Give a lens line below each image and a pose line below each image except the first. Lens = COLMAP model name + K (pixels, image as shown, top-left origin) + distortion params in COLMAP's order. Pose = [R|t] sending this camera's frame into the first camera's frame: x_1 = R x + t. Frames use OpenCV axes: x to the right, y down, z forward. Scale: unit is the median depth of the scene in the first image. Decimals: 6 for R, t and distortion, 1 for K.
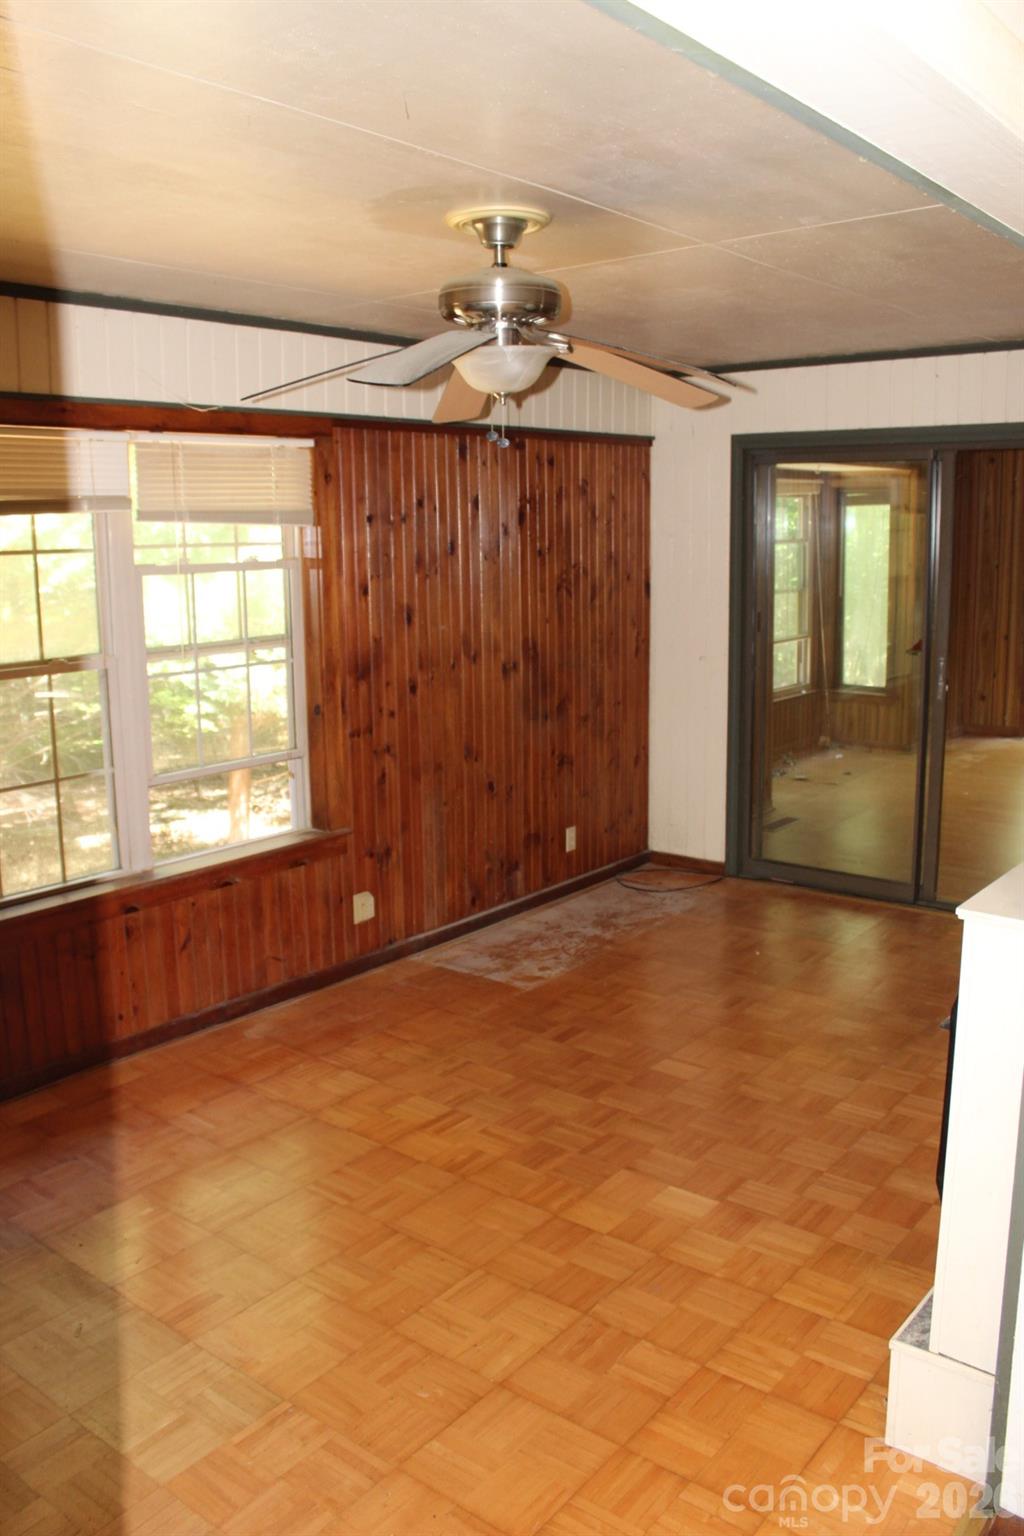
lens RADIAL K [[1280.7, 0, 520.1], [0, 1280.7, 770.1], [0, 0, 1]] dist [-0.162416, 0.131949]
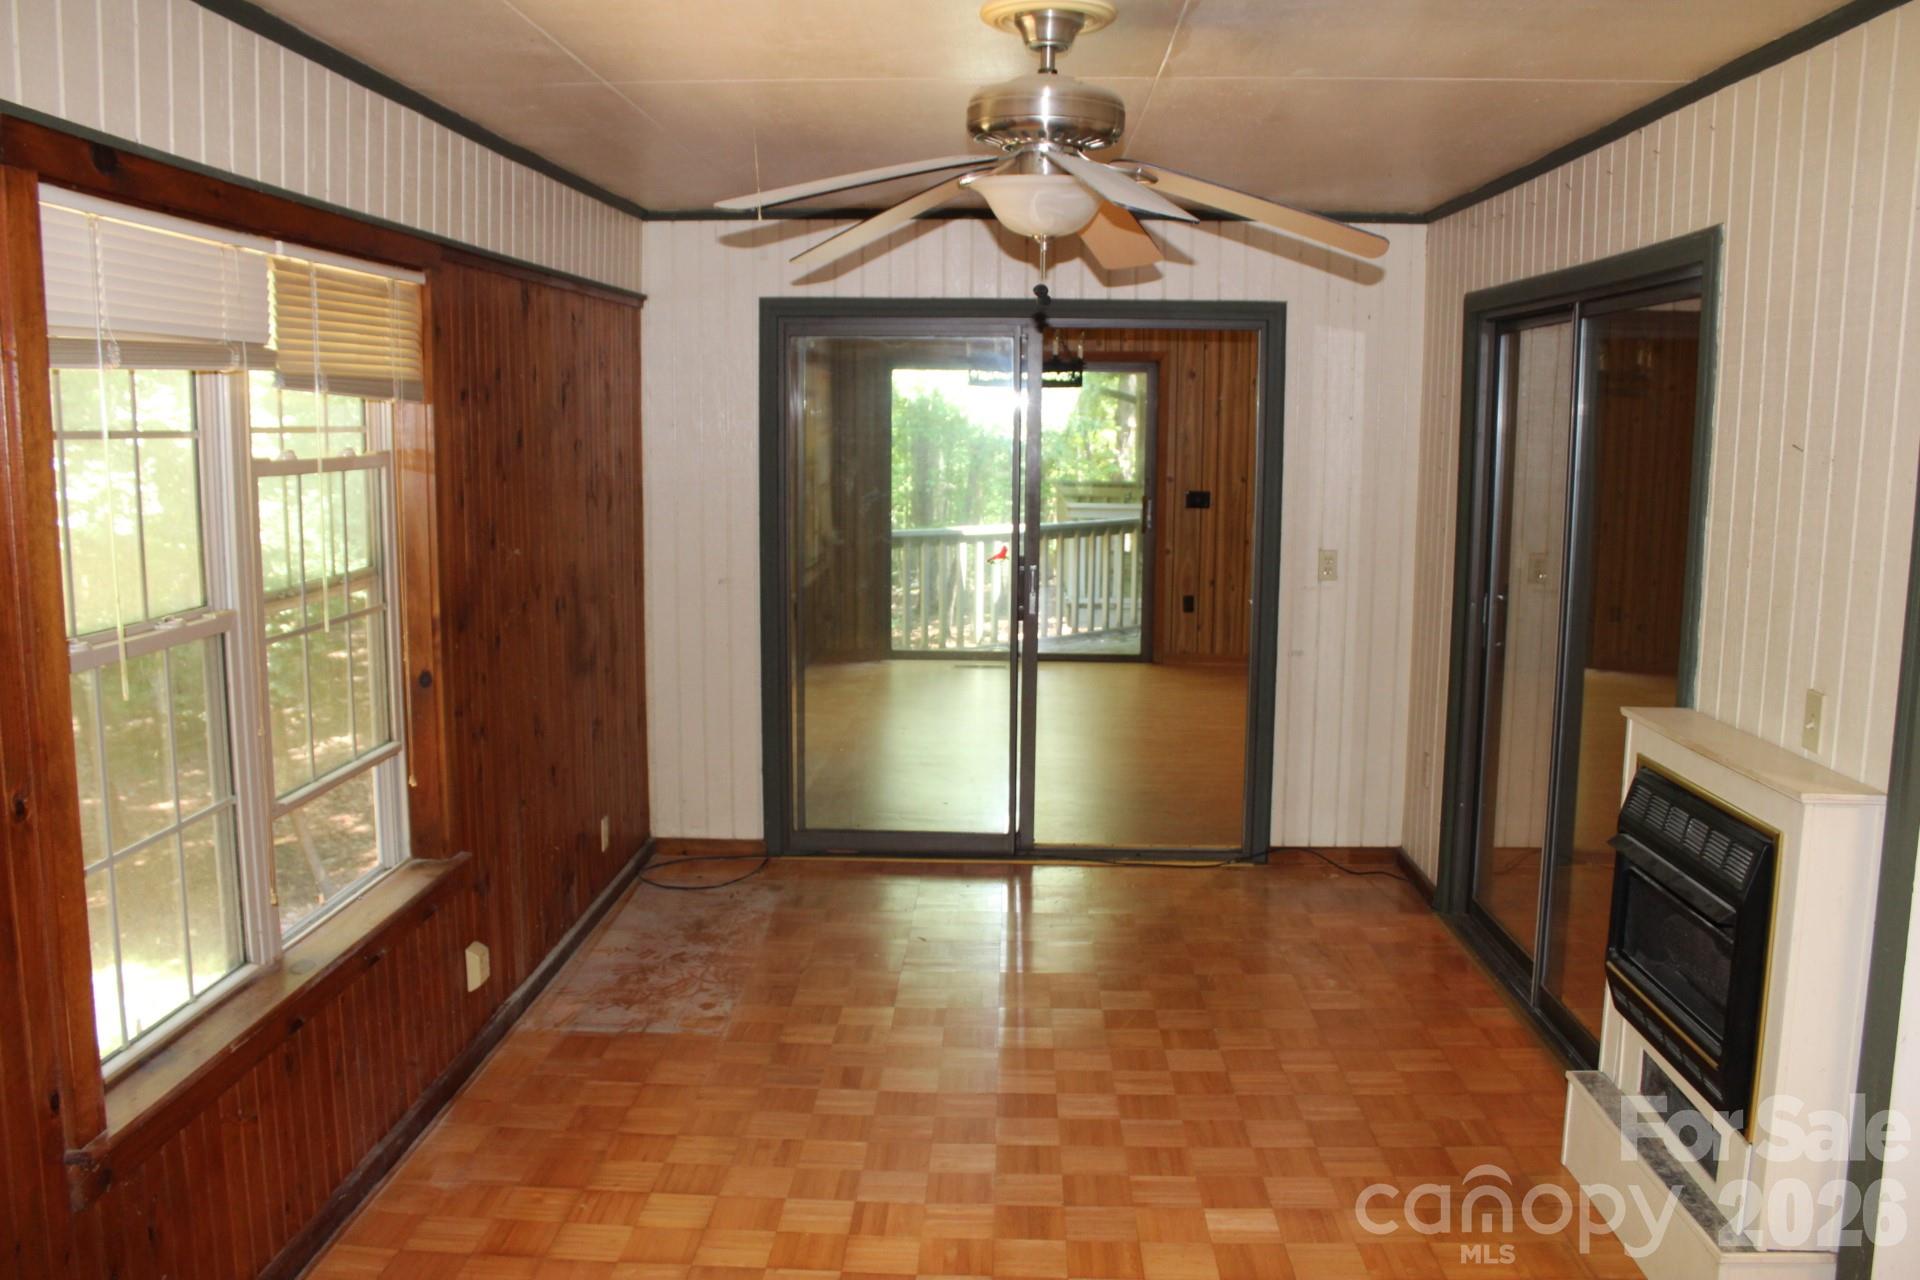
lens RADIAL K [[1600.8, 0, 963.4], [0, 1600.8, 631.8], [0, 0, 1]] dist [-0.162416, 0.131949]
pose [[0.802764, -0.064942, 0.592750, -0.398886], [0.099097, 0.994758, -0.025221, -0.022170], [-0.588005, 0.078986, 0.804991, 0.164051]]
